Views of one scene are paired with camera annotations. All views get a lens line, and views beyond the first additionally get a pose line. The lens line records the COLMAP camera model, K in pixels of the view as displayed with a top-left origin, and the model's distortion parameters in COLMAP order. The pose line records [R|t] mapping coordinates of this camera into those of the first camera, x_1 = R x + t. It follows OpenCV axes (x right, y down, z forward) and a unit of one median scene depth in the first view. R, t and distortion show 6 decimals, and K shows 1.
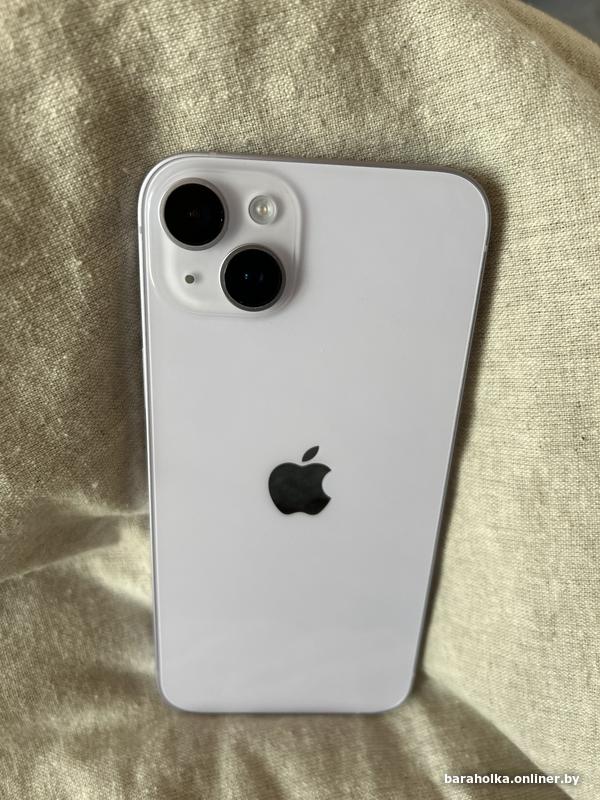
lens RADIAL K [[614.8, 0, 300.0], [0, 614.8, 400.0], [0, 0, 1]] dist [-0.009805, -0.011796]
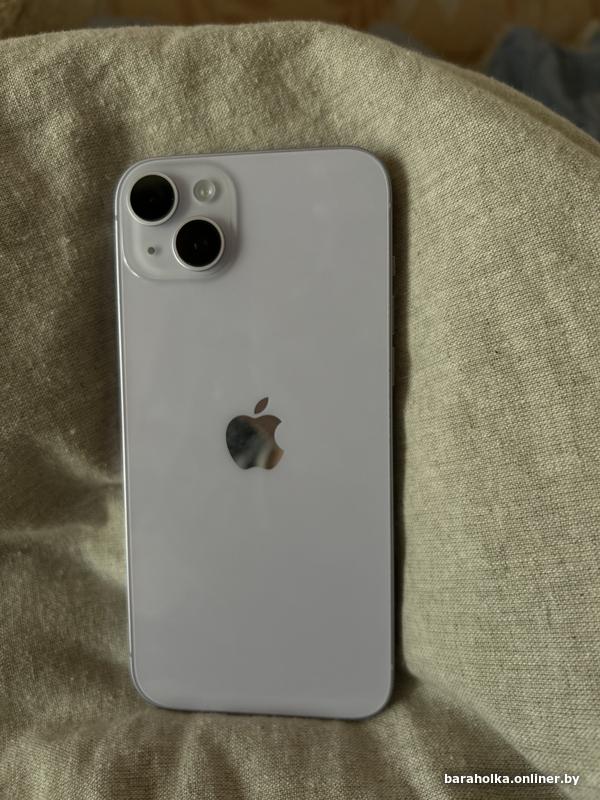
lens RADIAL K [[614.8, 0, 300.0], [0, 614.8, 400.0], [0, 0, 1]] dist [-0.009805, -0.011796]
pose [[0.983175, -0.059413, -0.172732, 0.316485], [0.001573, 0.948344, -0.317239, 0.489302], [0.182657, 0.311630, 0.932482, -0.022218]]
